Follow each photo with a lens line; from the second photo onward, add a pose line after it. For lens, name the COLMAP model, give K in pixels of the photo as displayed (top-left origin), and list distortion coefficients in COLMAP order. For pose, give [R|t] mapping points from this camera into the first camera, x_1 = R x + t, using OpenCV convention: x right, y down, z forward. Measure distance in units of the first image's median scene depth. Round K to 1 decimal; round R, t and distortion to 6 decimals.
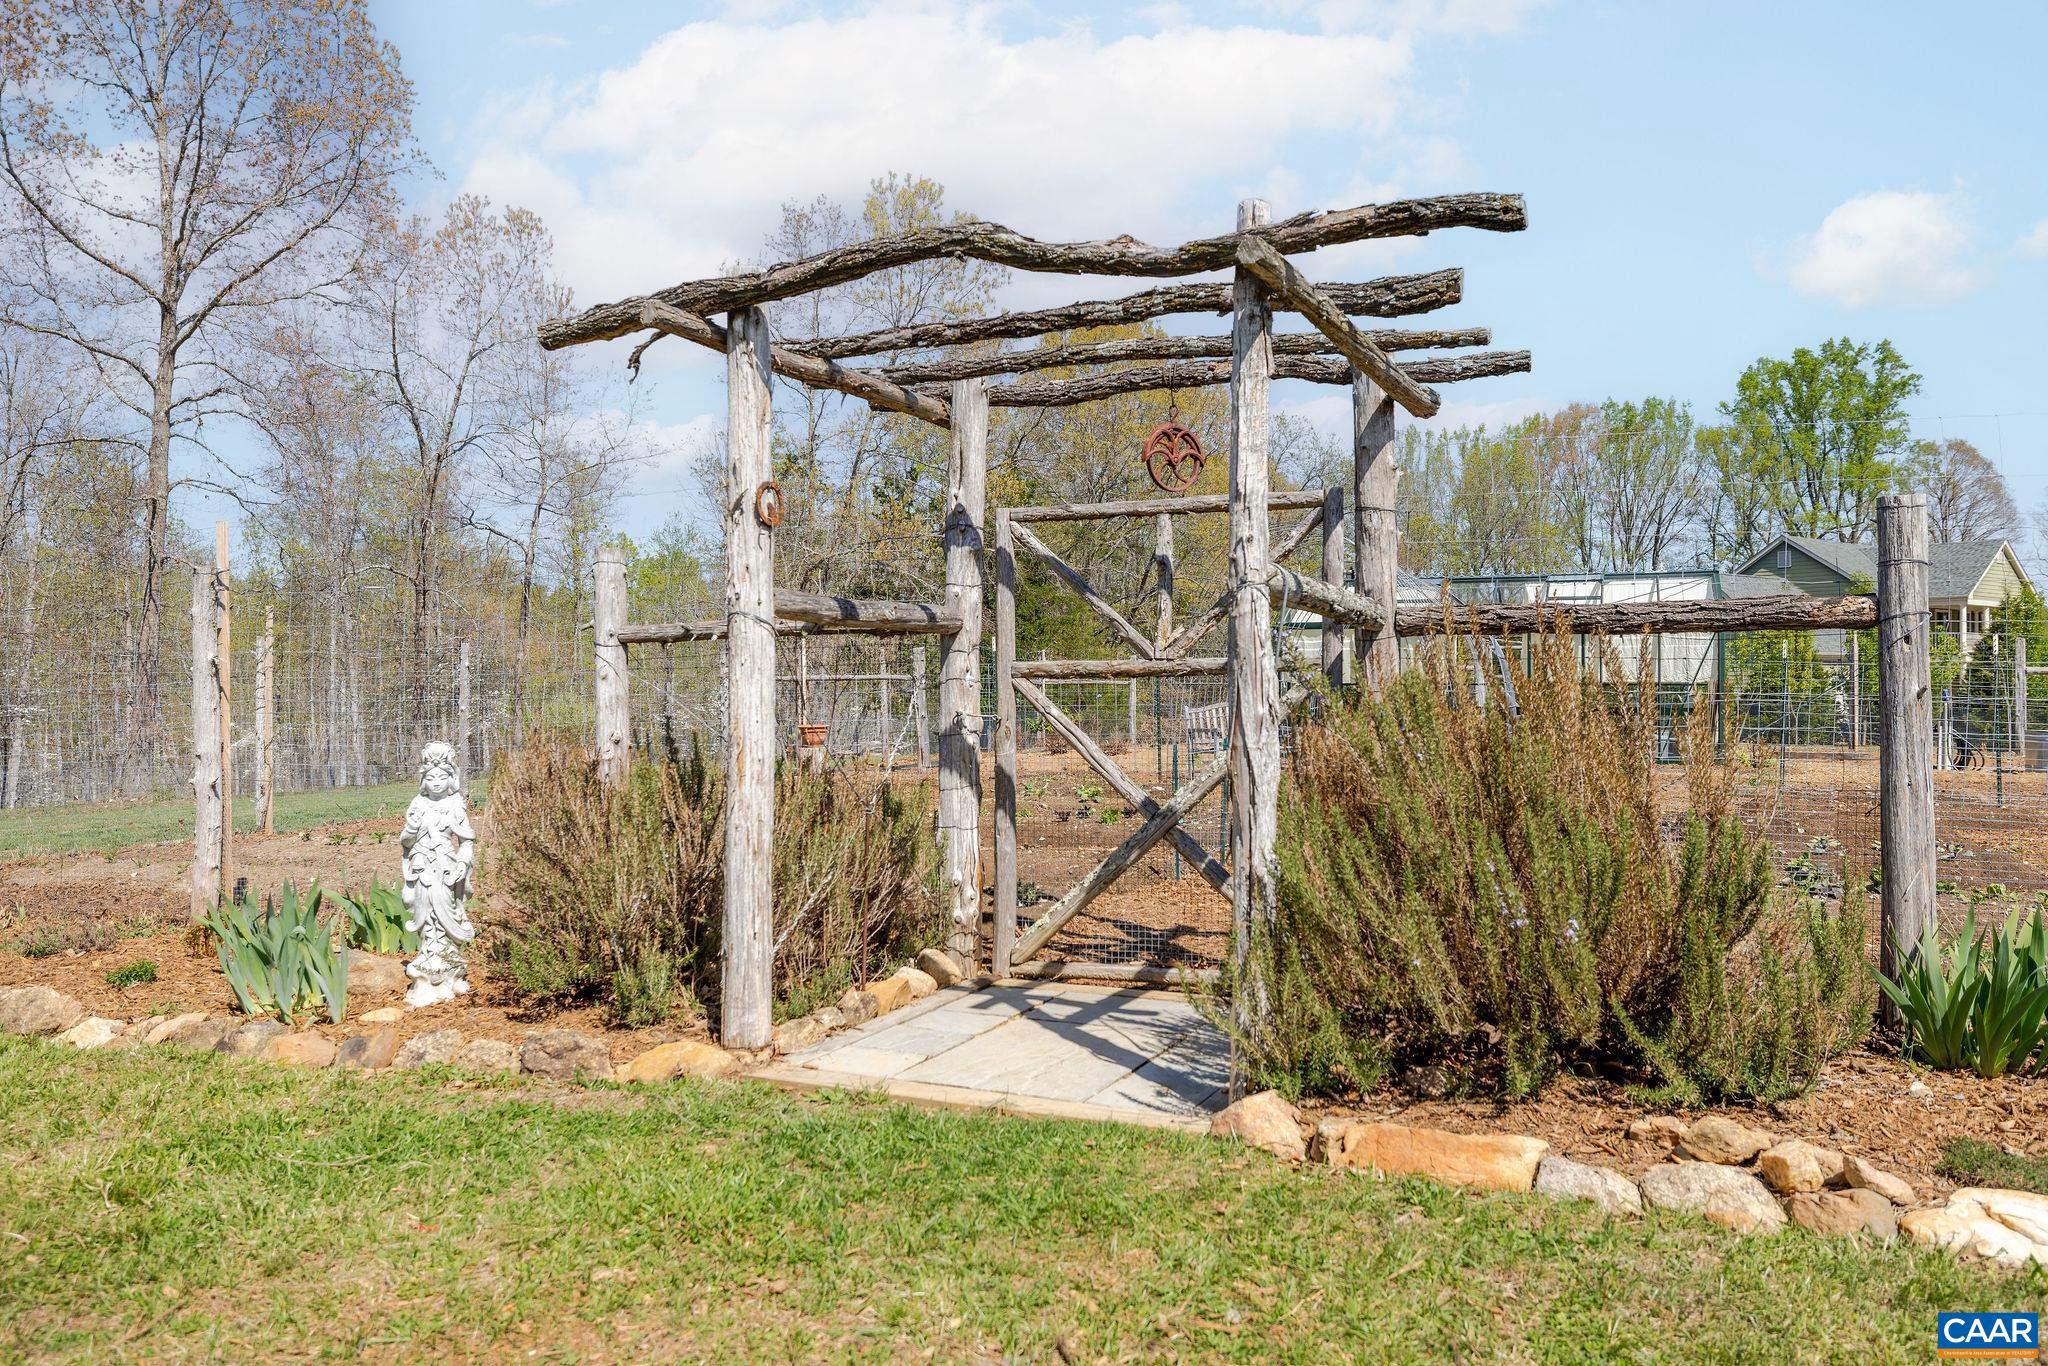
lens RADIAL K [[1538.8, 0, 1024.0], [0, 1538.8, 683.0], [0, 0, 1]] dist [-0.000676, -0.000021]
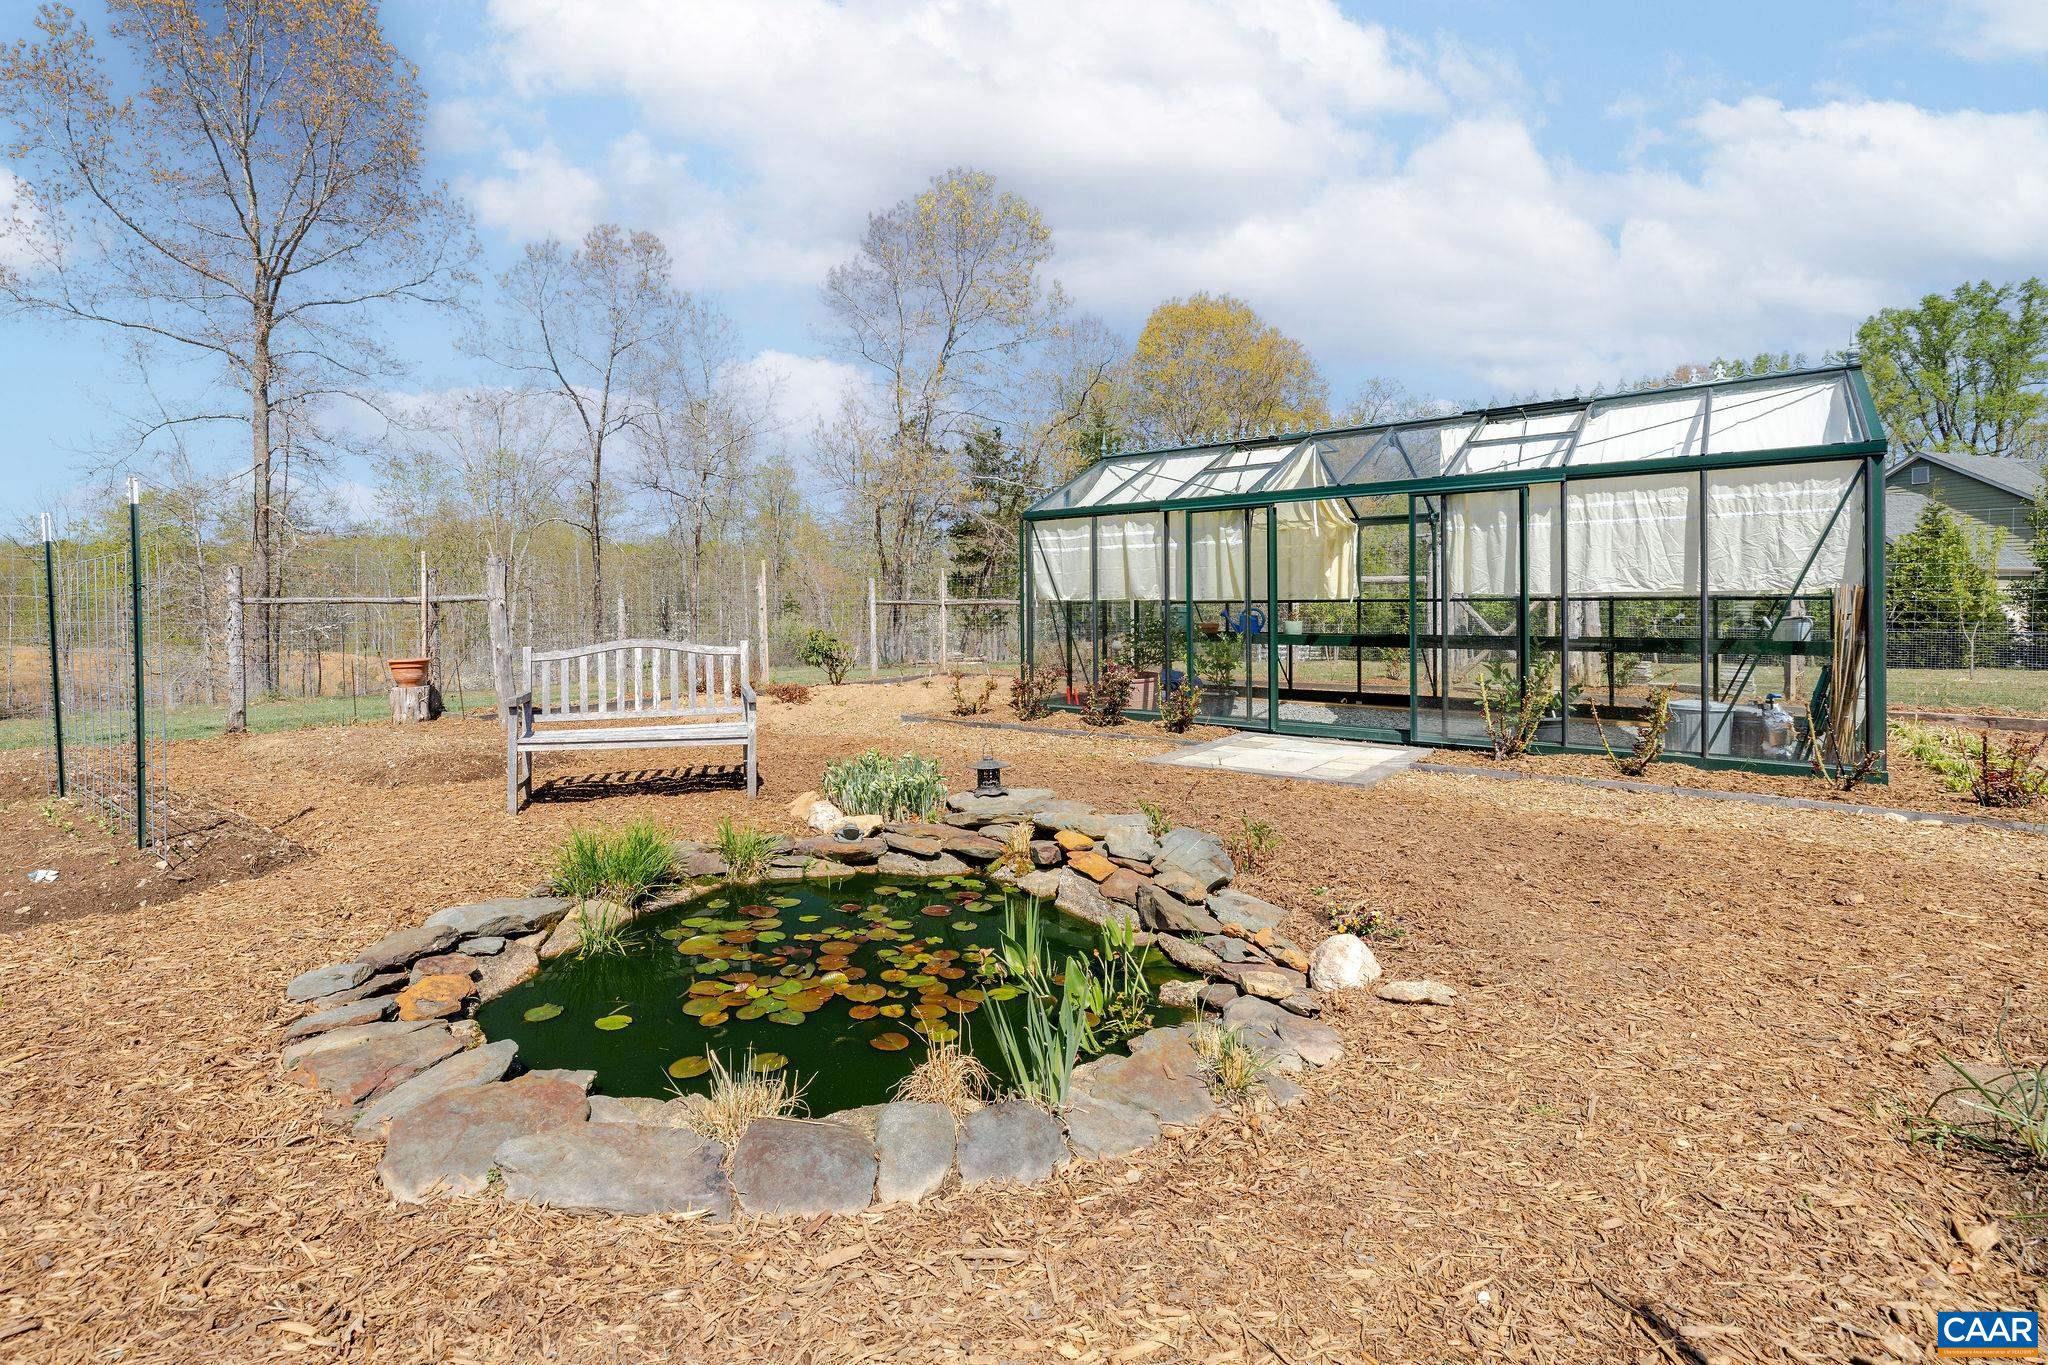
lens RADIAL K [[834.5, 0, 1018.3], [0, 834.5, 602.3], [0, 0, 1]] dist [-0.000930, -0.000335]
pose [[0.939244, -0.004307, -0.343224, 0.091517], [0.004794, 0.999988, 0.000571, 0.000142], [0.343217, -0.002182, 0.939254, 0.207365]]
